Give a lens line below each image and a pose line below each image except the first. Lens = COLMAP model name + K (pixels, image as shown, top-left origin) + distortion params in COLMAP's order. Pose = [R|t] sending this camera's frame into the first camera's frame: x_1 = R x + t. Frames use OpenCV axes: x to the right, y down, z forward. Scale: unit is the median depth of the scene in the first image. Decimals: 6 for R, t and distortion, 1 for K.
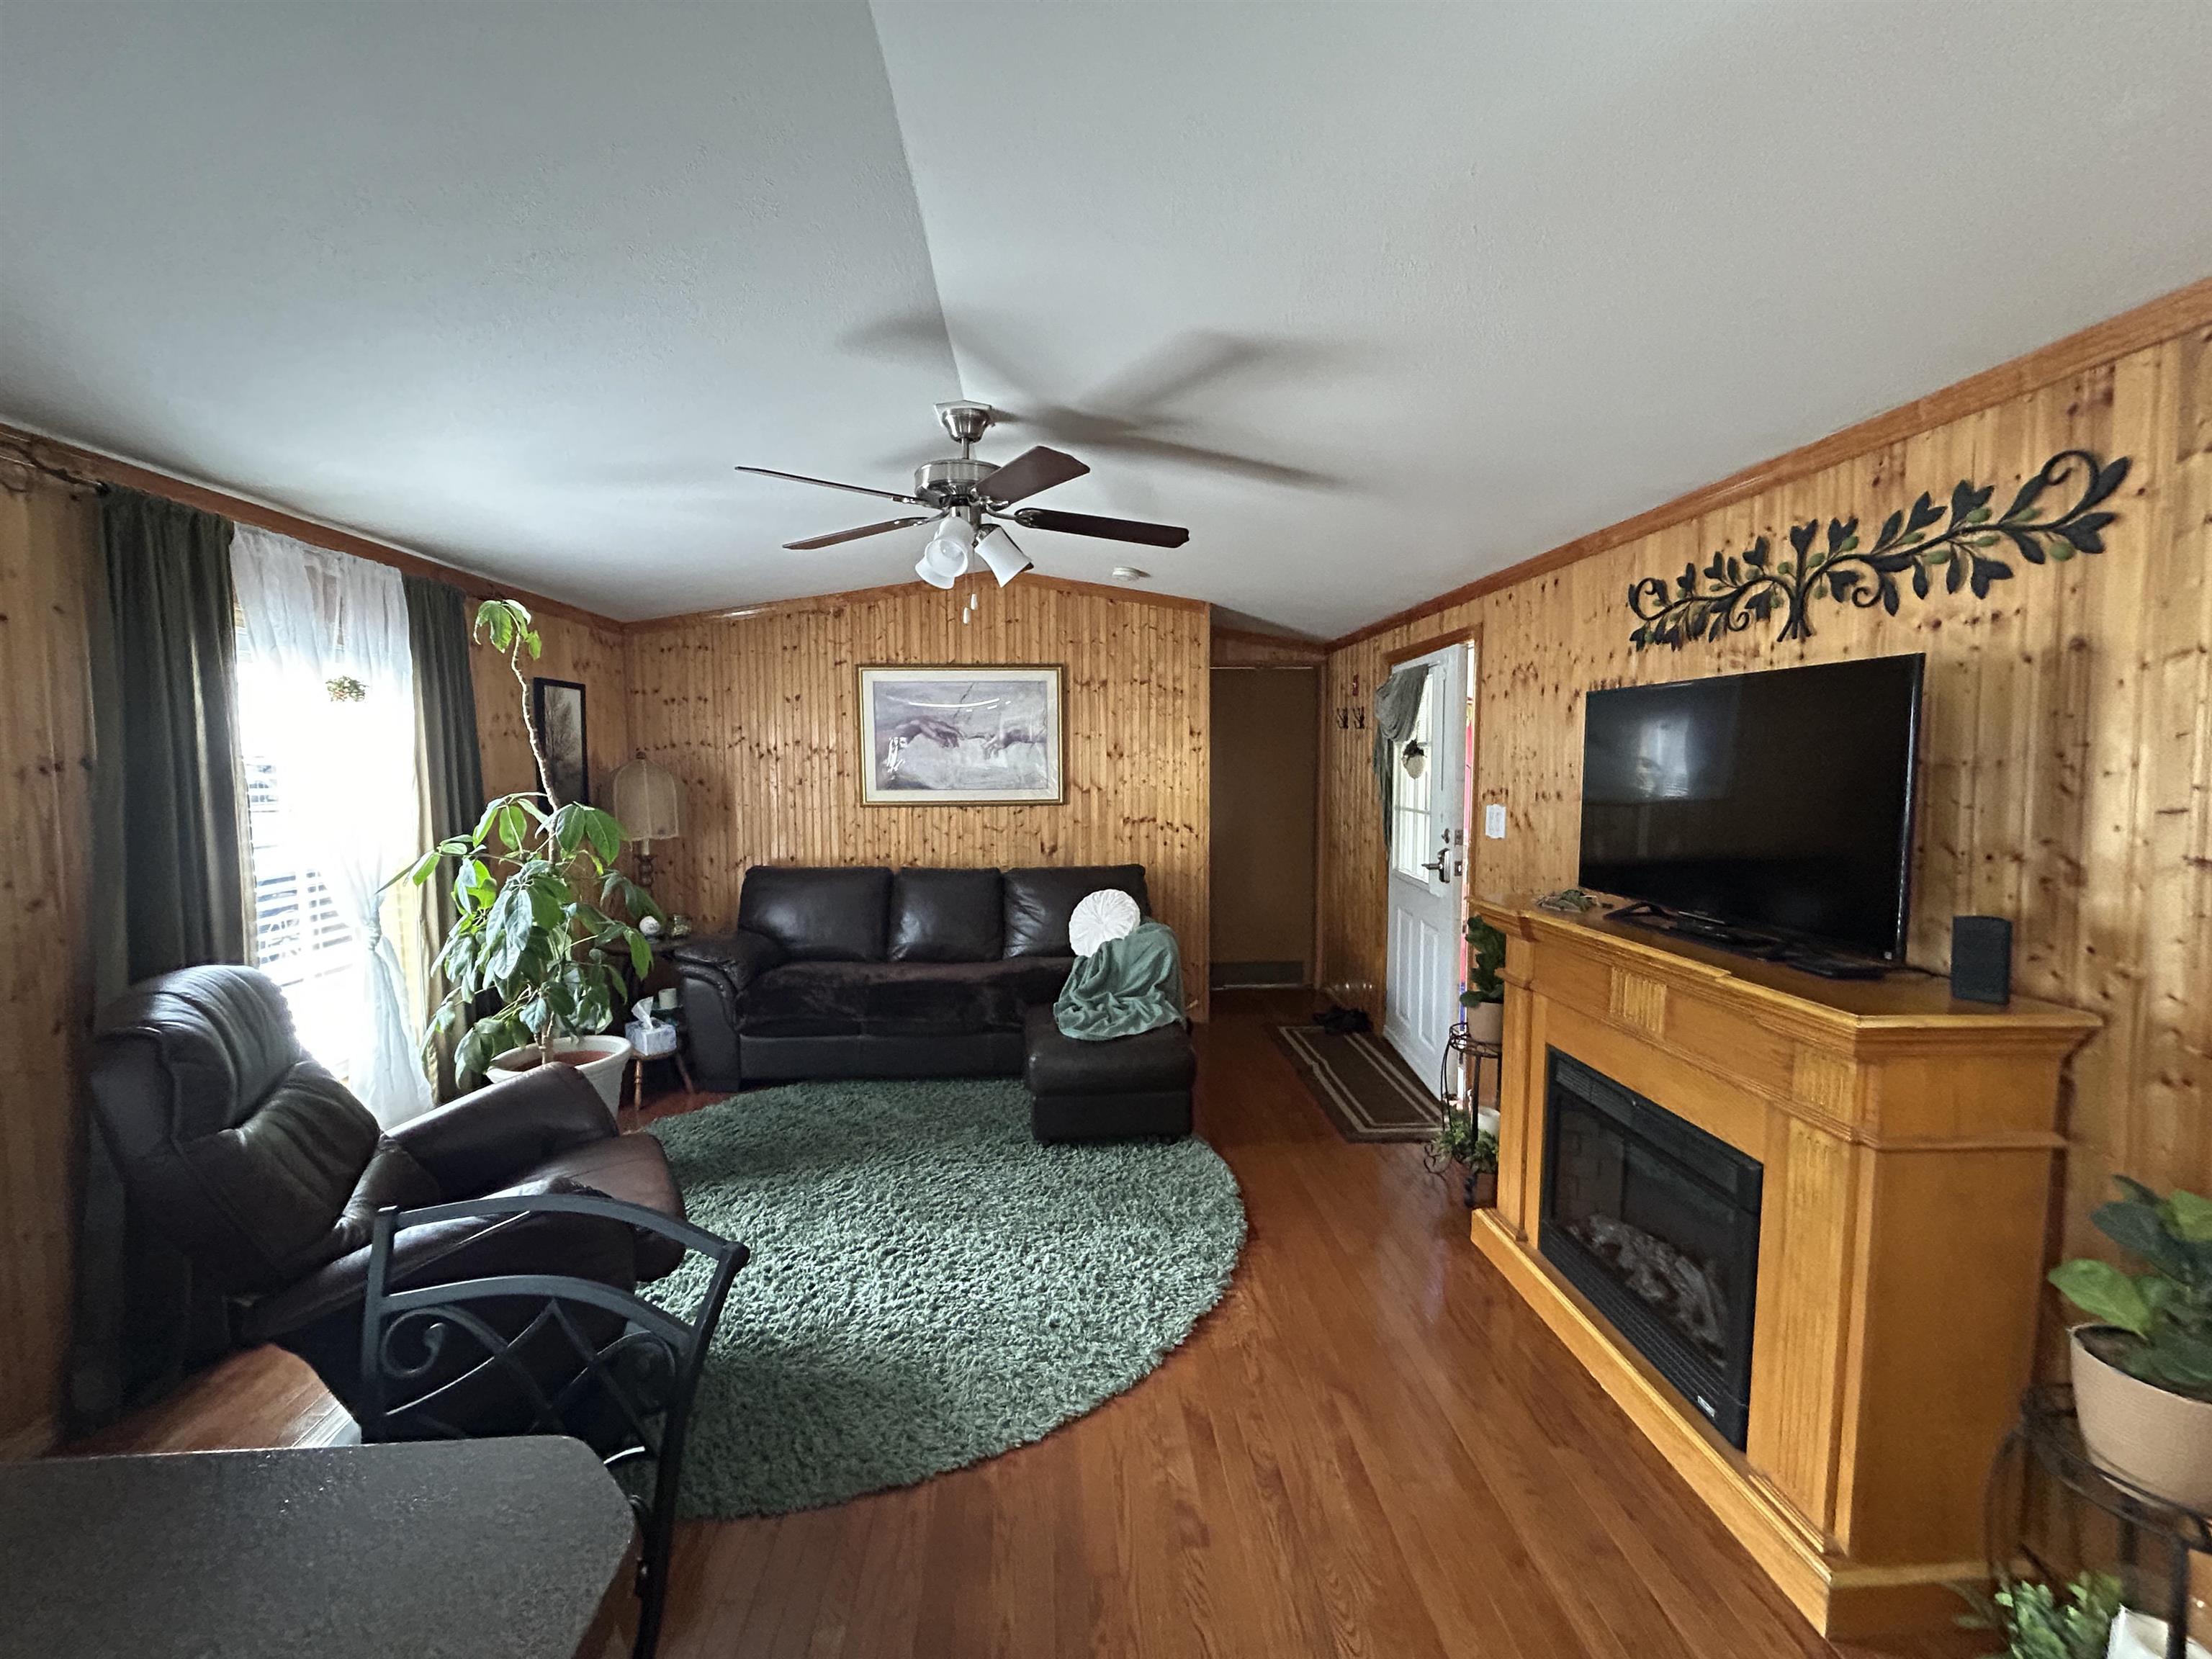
lens RADIAL K [[901.9, 0, 1109.4], [0, 901.9, 823.2], [0, 0, 1]] dist [-0.001519, -0.000632]
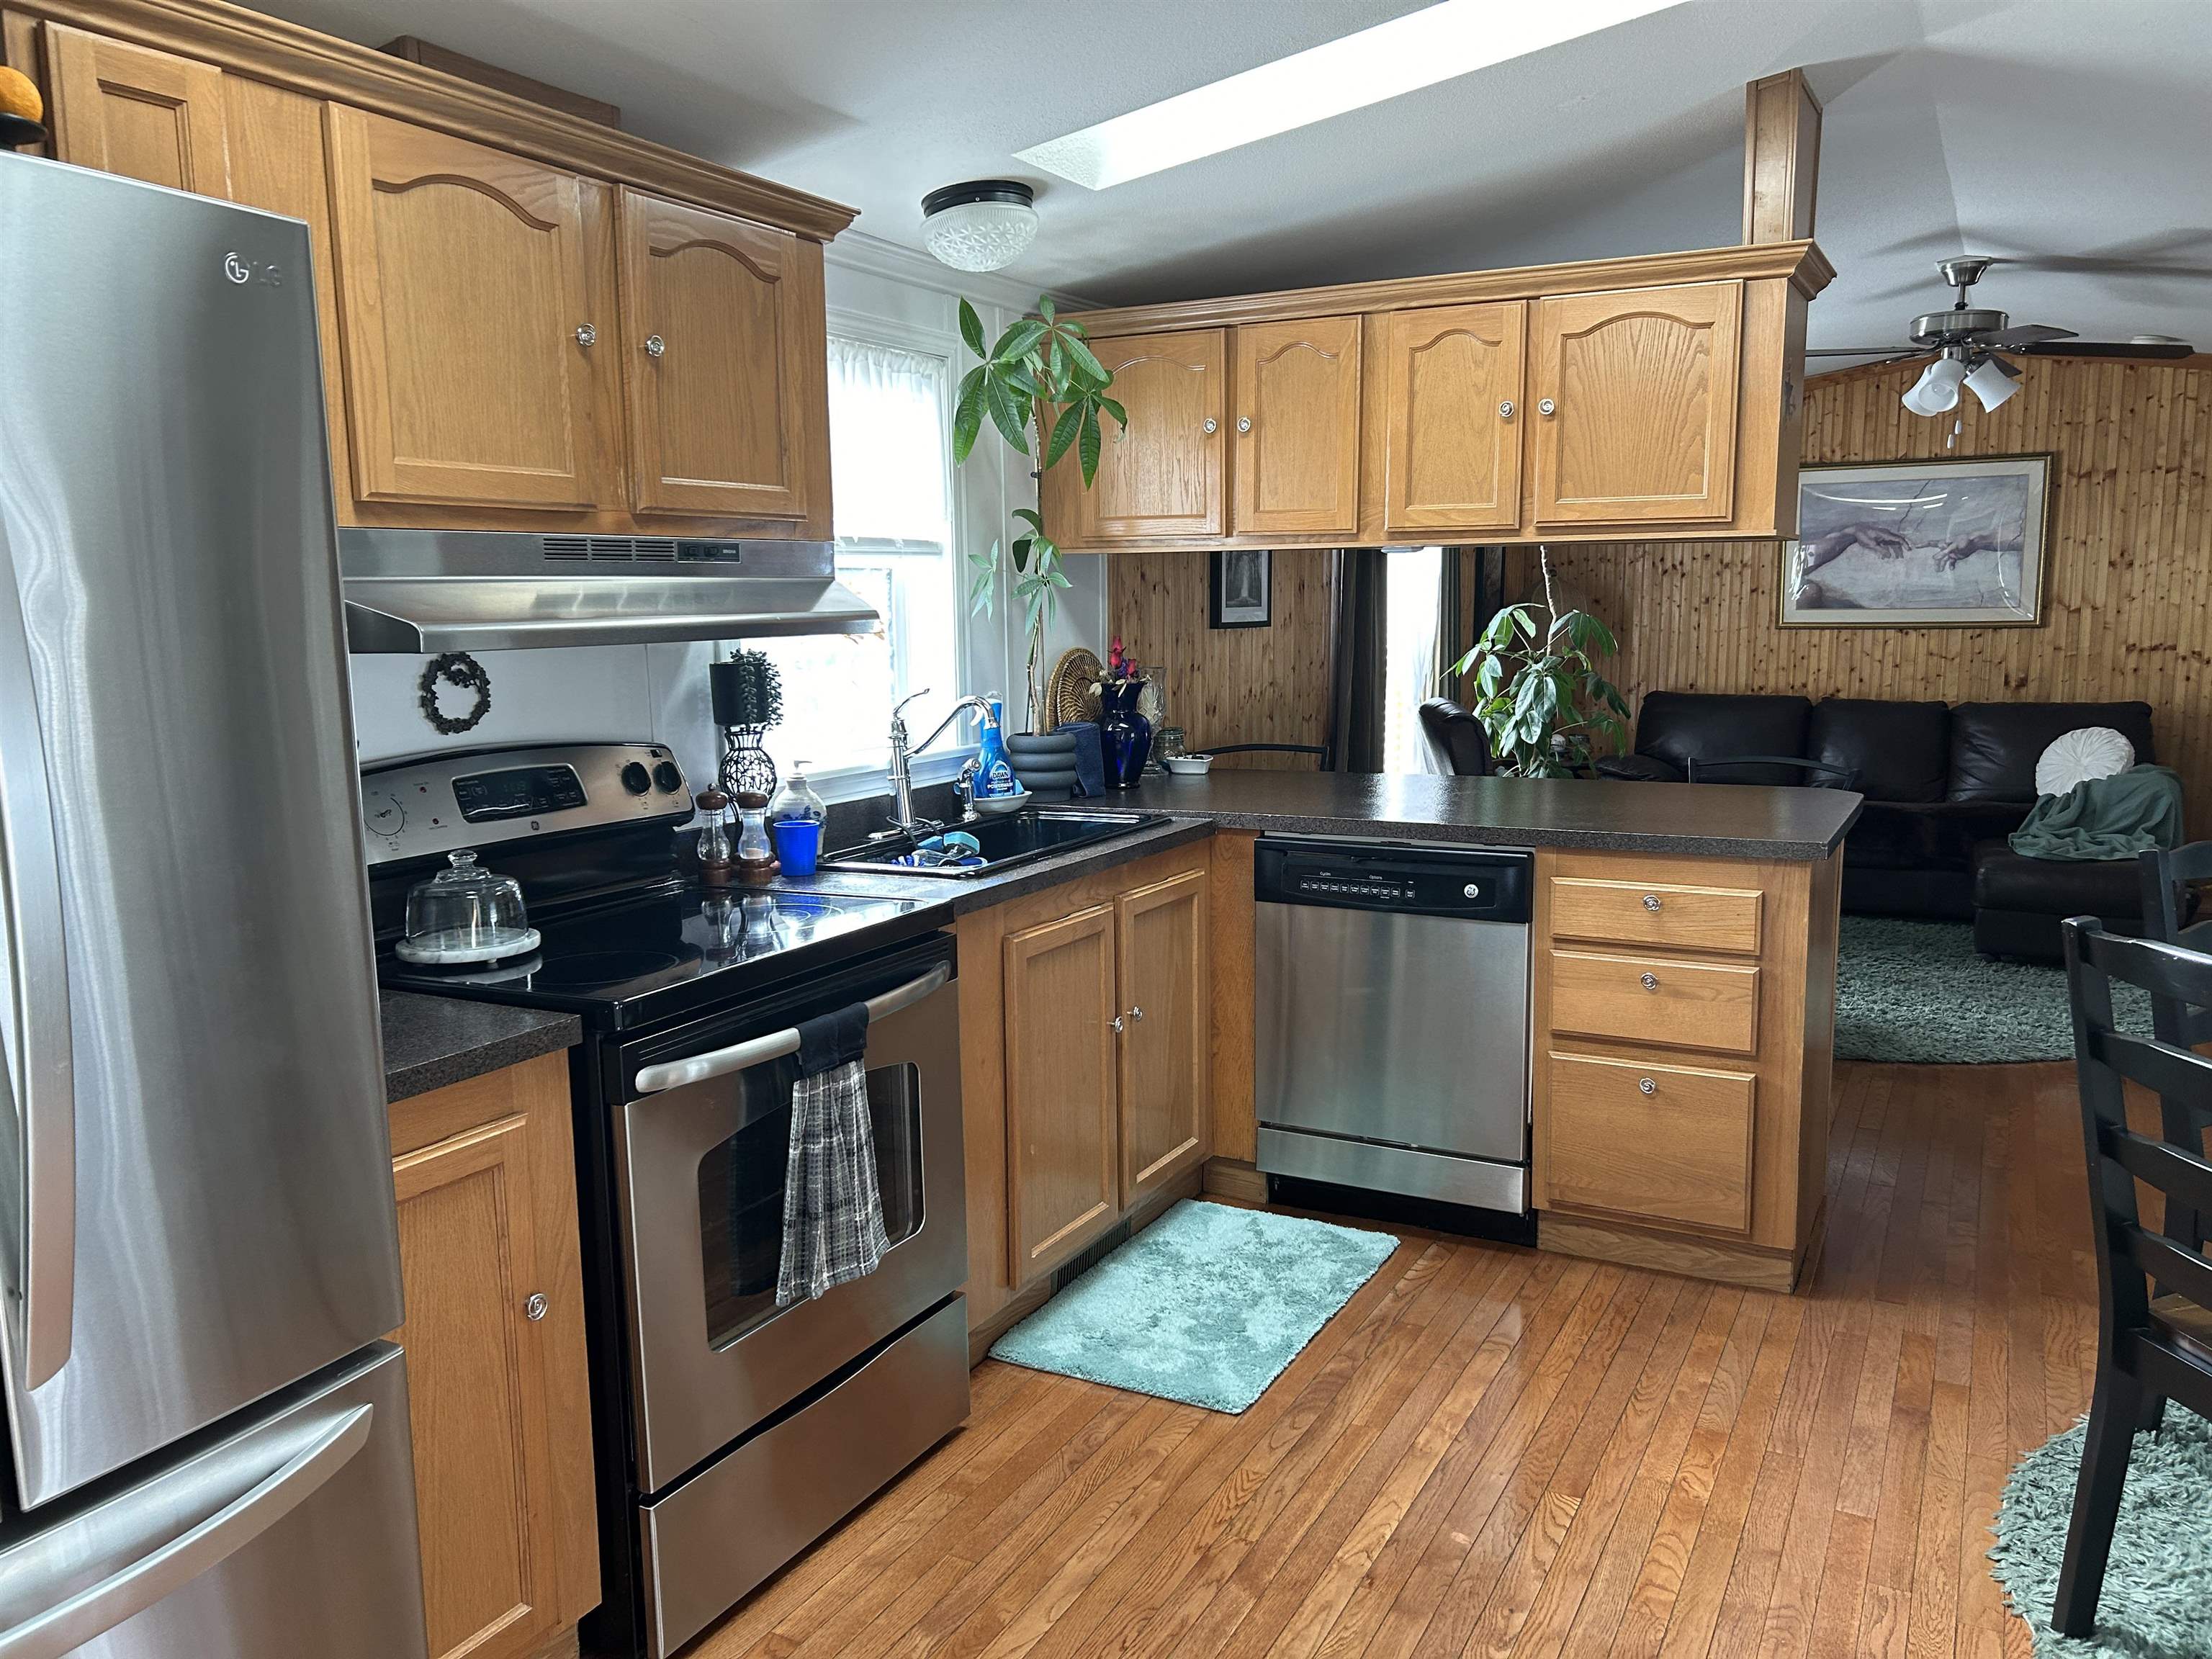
lens RADIAL K [[1650.8, 0, 1114.0], [0, 1650.8, 829.3], [0, 0, 1]] dist [0.060095, -0.061435]
pose [[0.845666, 0.070614, -0.529021, 0.058017], [-0.030238, 0.995956, 0.084603, 0.064045], [0.532855, -0.055550, 0.844381, -0.798245]]
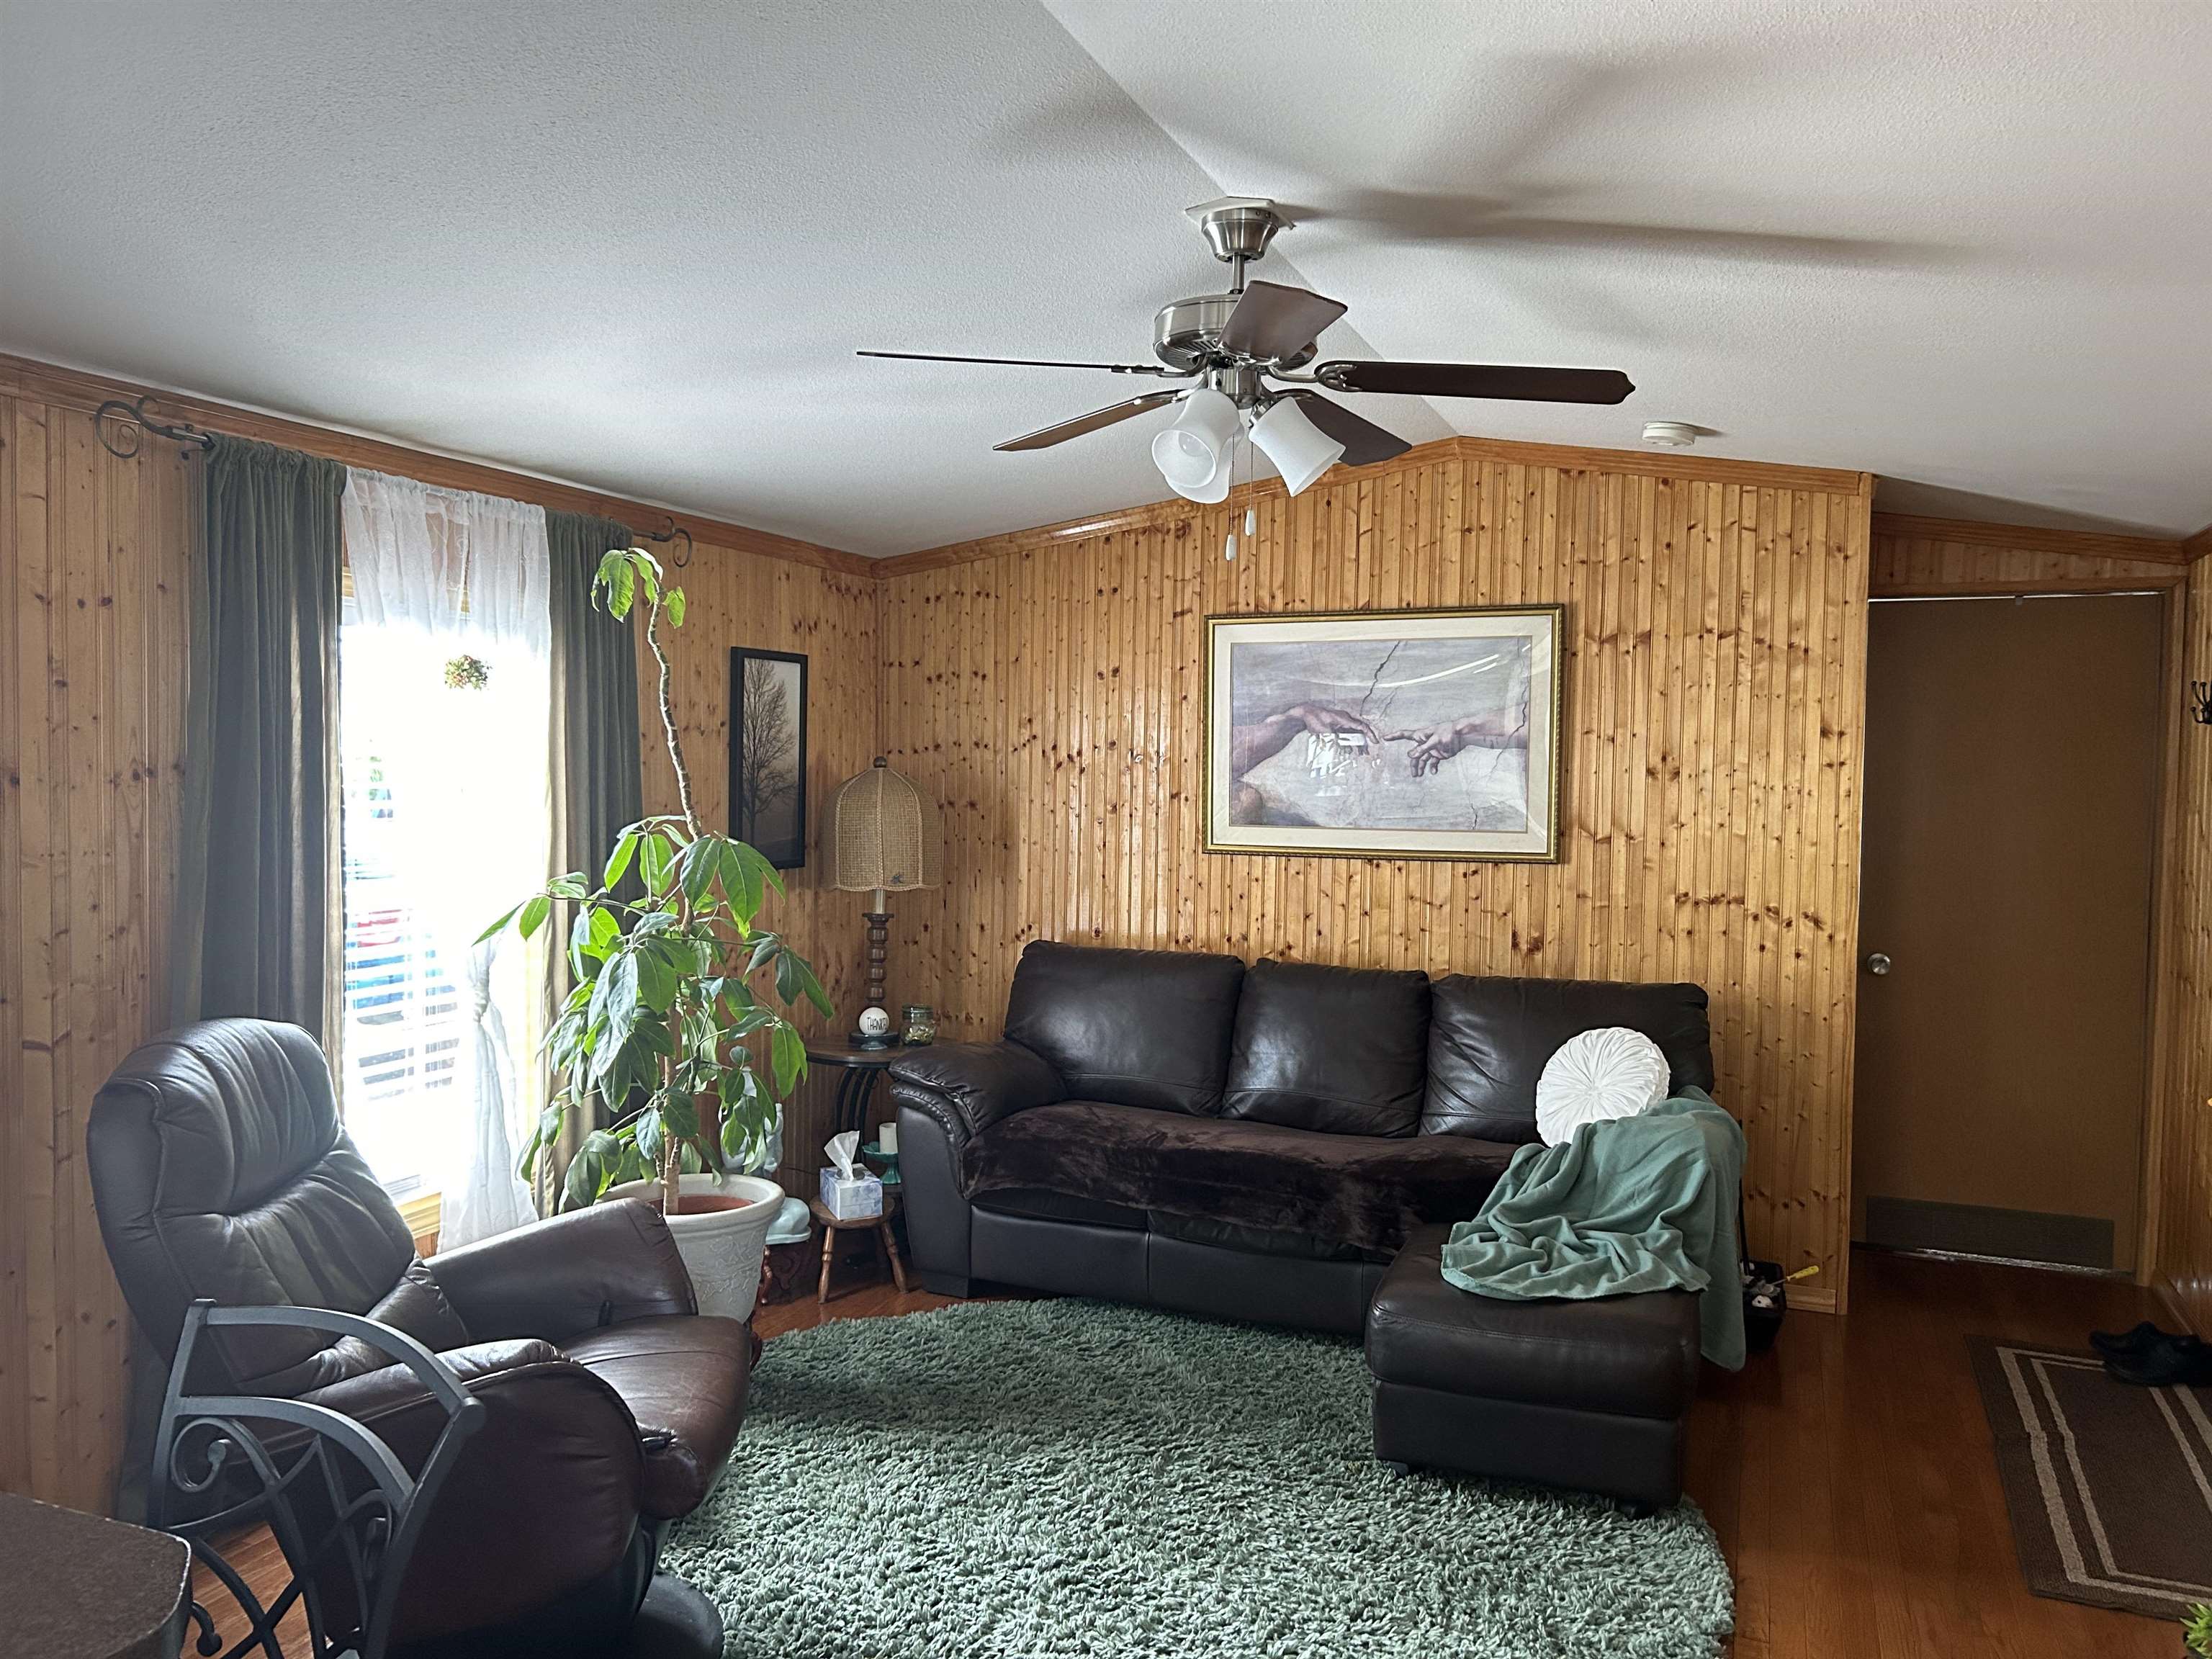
lens RADIAL K [[1680.1, 0, 1109.0], [0, 1680.1, 835.1], [0, 0, 1]] dist [0.112811, -0.180574]
pose [[0.904075, 0.034359, -0.425990, 0.151346], [-0.046835, 0.998725, -0.018844, -0.006650], [0.424800, 0.036987, 0.904532, -0.033936]]
